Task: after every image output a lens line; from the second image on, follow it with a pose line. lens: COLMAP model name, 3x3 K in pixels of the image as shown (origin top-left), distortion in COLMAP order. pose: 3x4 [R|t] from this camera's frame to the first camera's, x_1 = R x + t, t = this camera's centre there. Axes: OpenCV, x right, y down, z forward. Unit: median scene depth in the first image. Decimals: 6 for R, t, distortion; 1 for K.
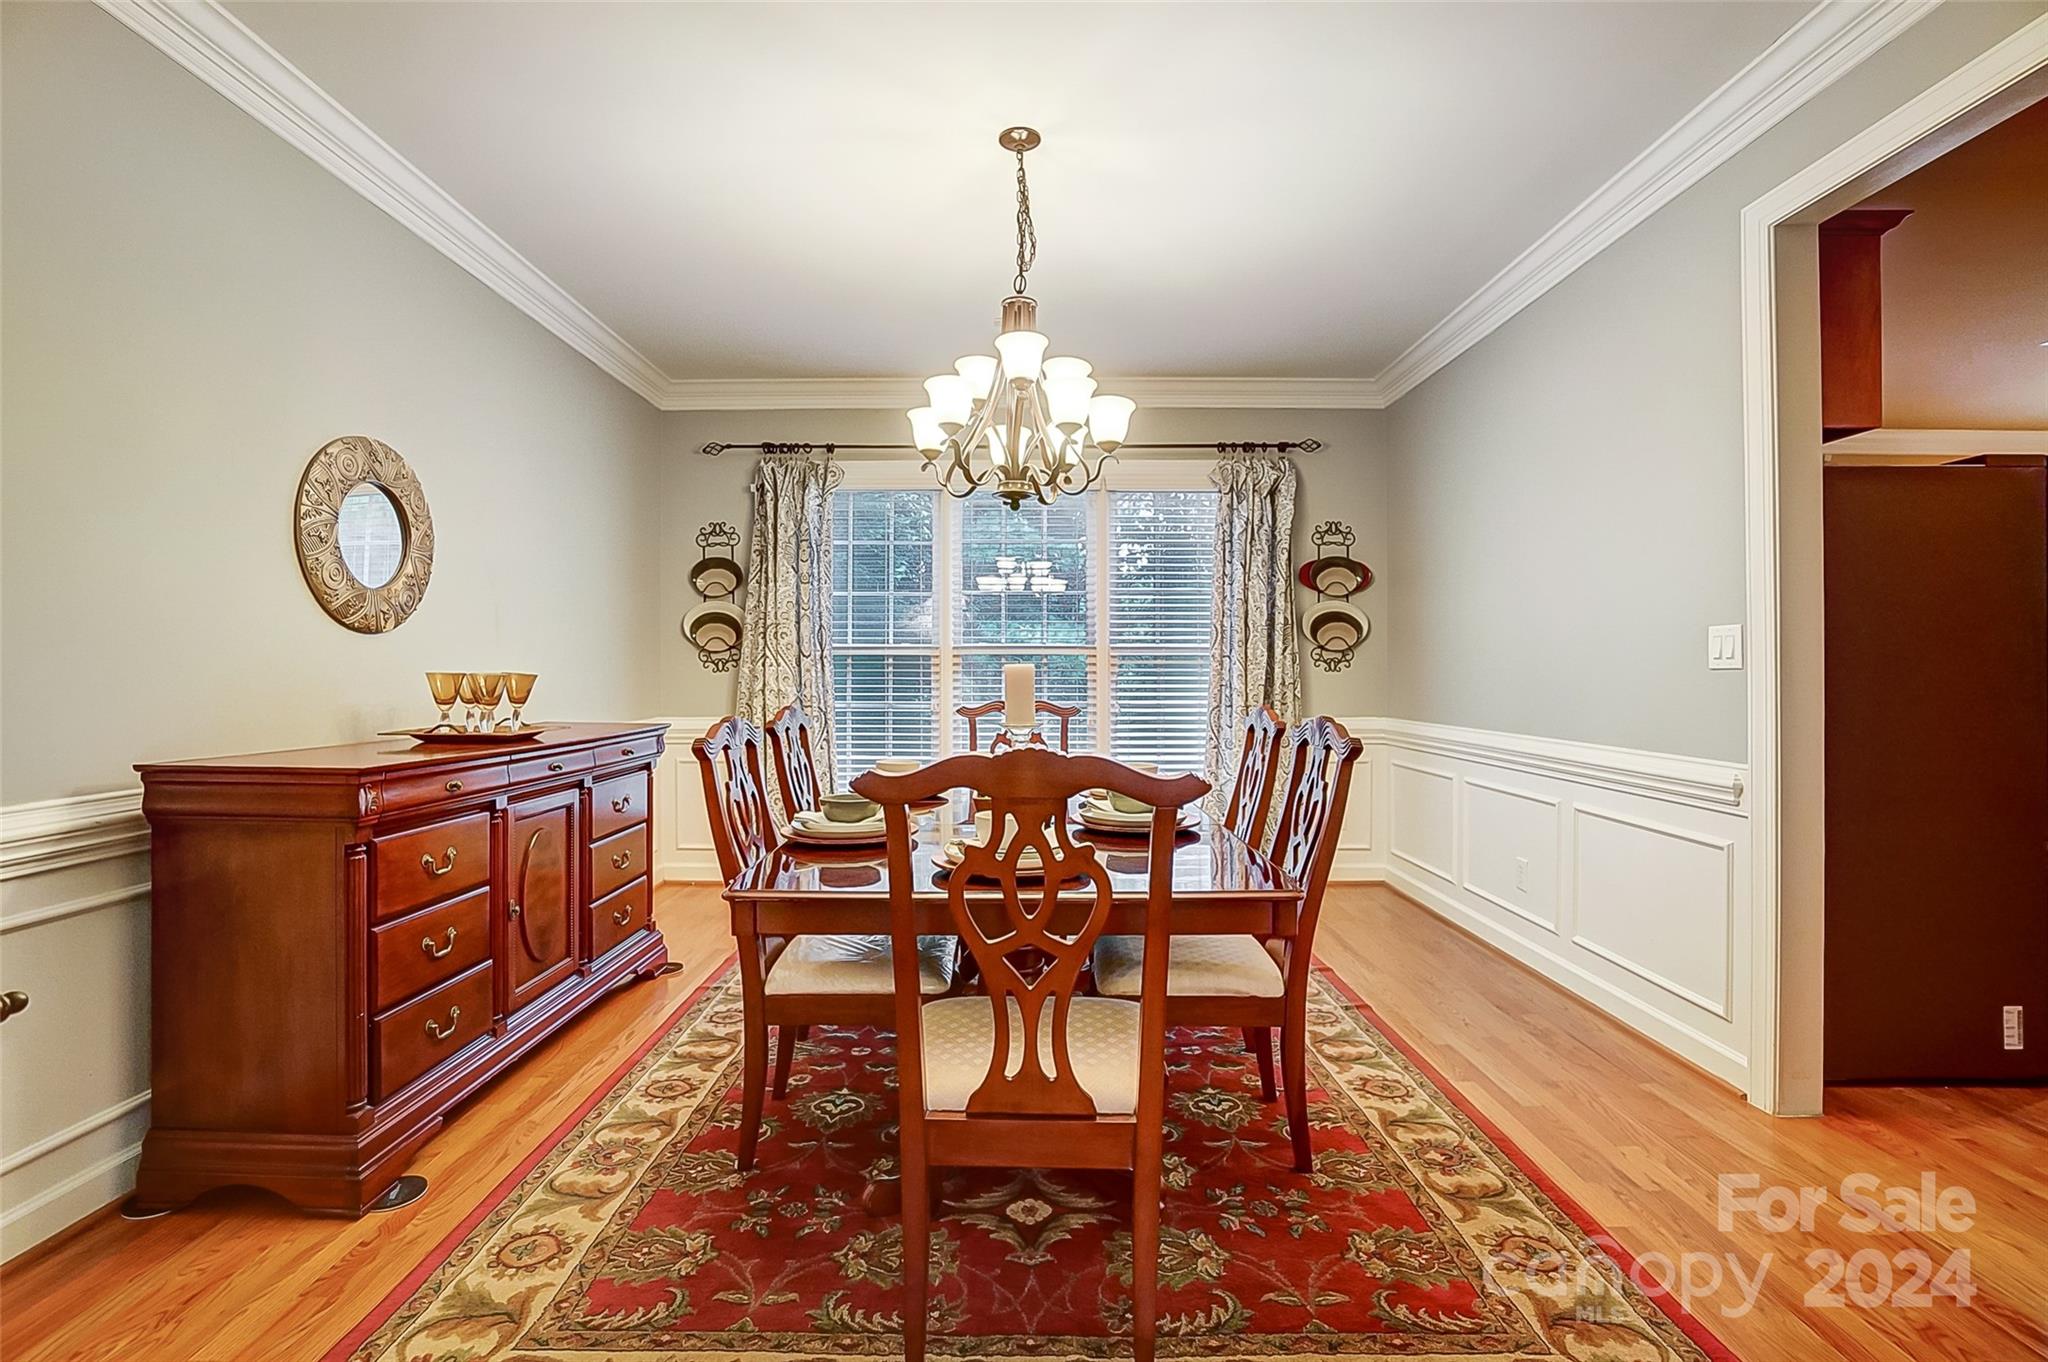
lens RADIAL K [[930.9, 0, 1020.6], [0, 930.9, 679.6], [0, 0, 1]] dist [-0.026946, 0.001586]
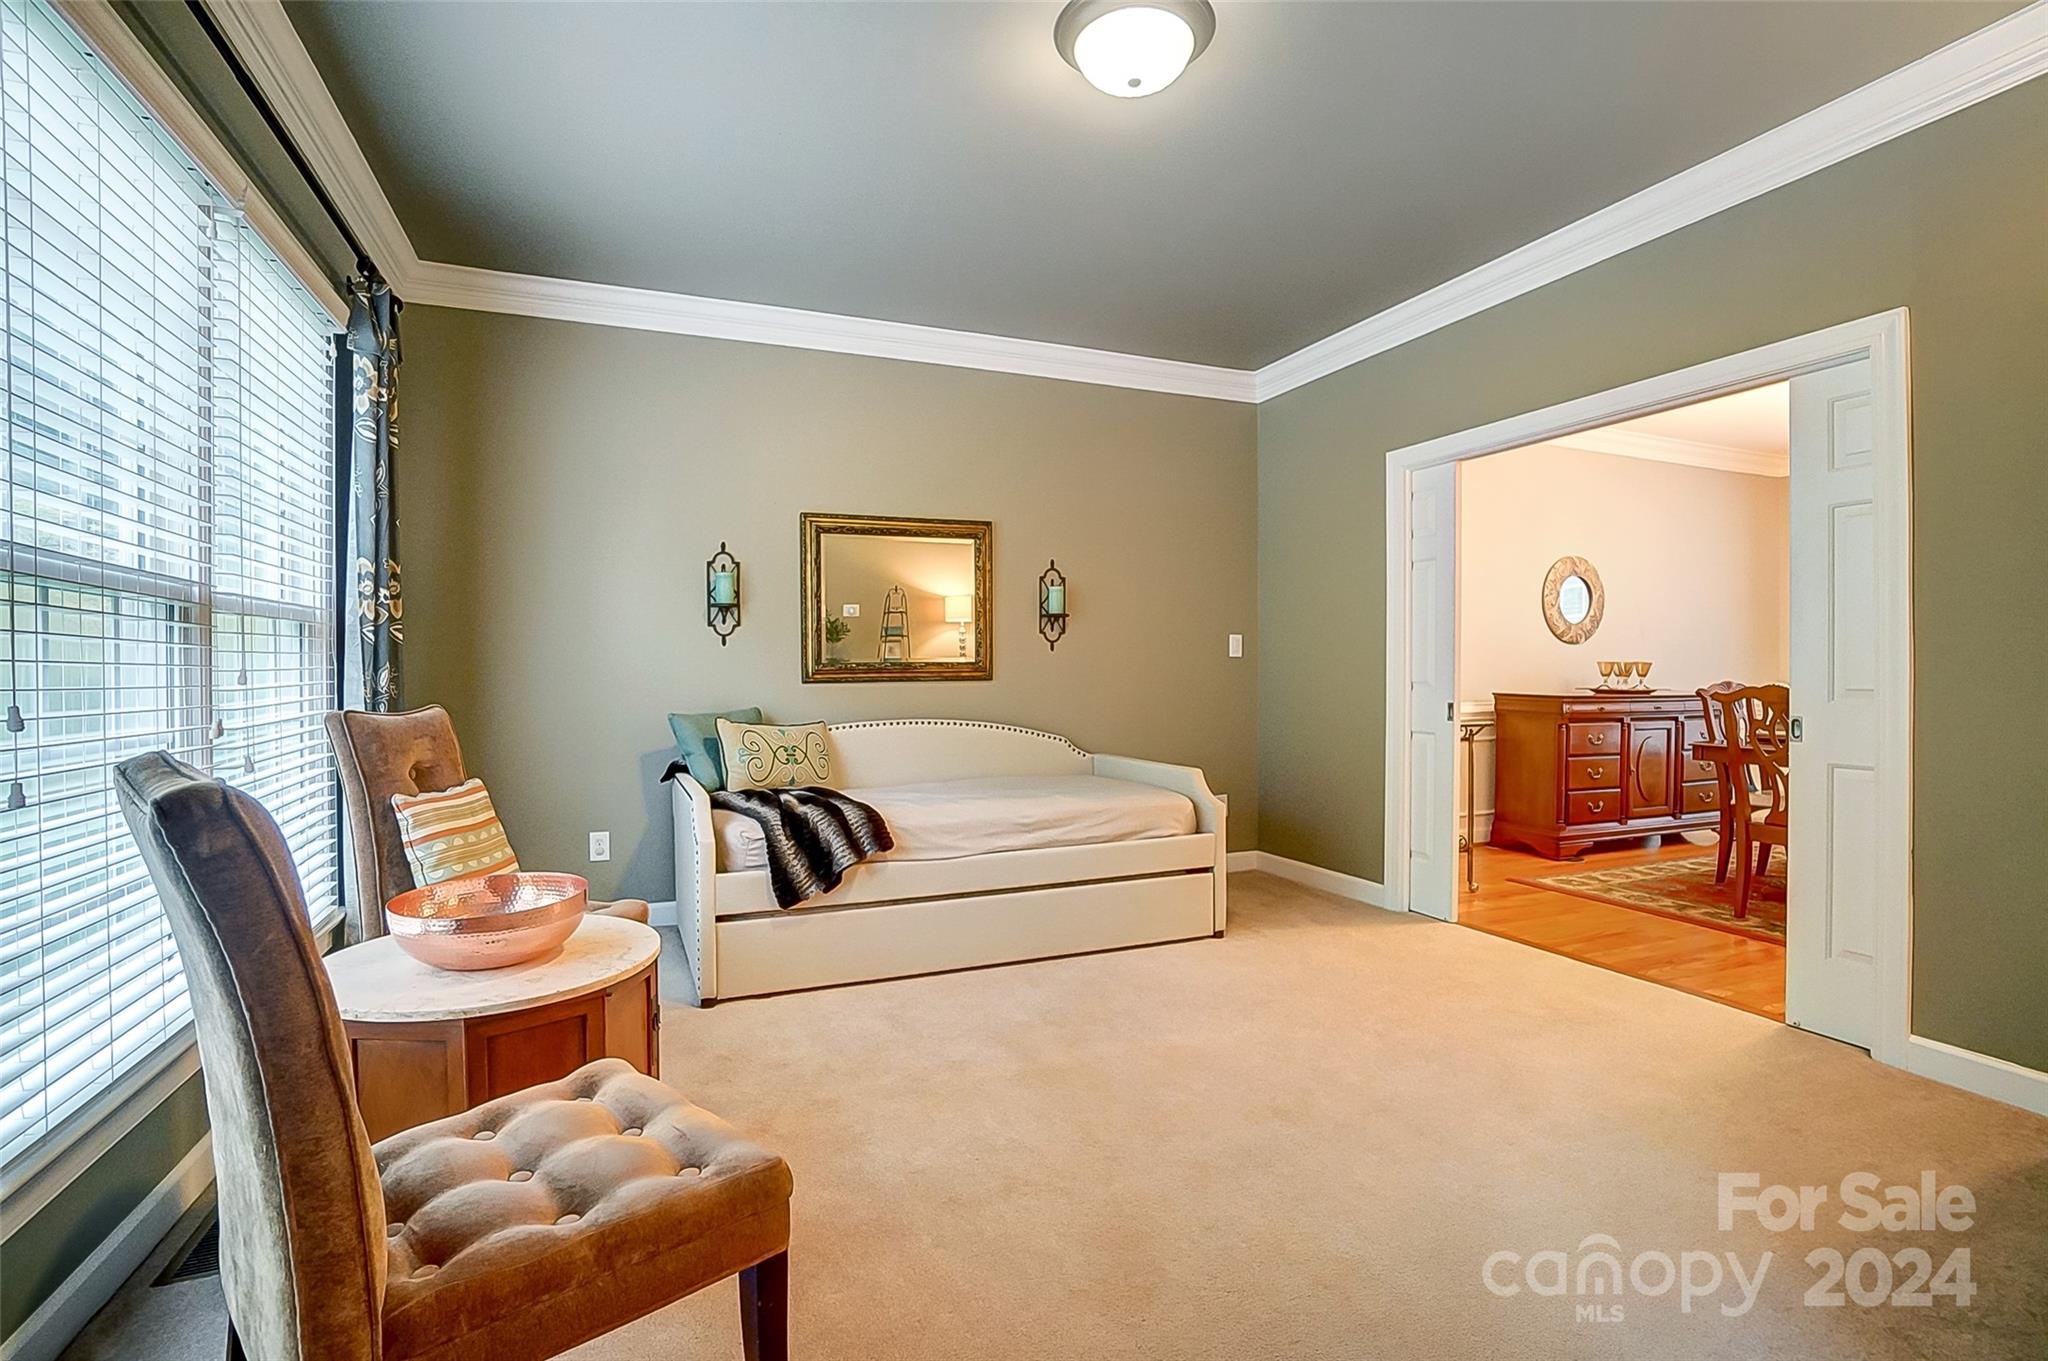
lens RADIAL K [[930.9, 0, 1020.2], [0, 930.9, 677.6], [0, 0, 1]] dist [-0.026946, 0.001586]
pose [[0.372094, 0.005446, -0.928179, 0.869237], [-0.000997, 0.999985, 0.005468, 0.019549], [0.928194, -0.001109, 0.372094, -1.078334]]
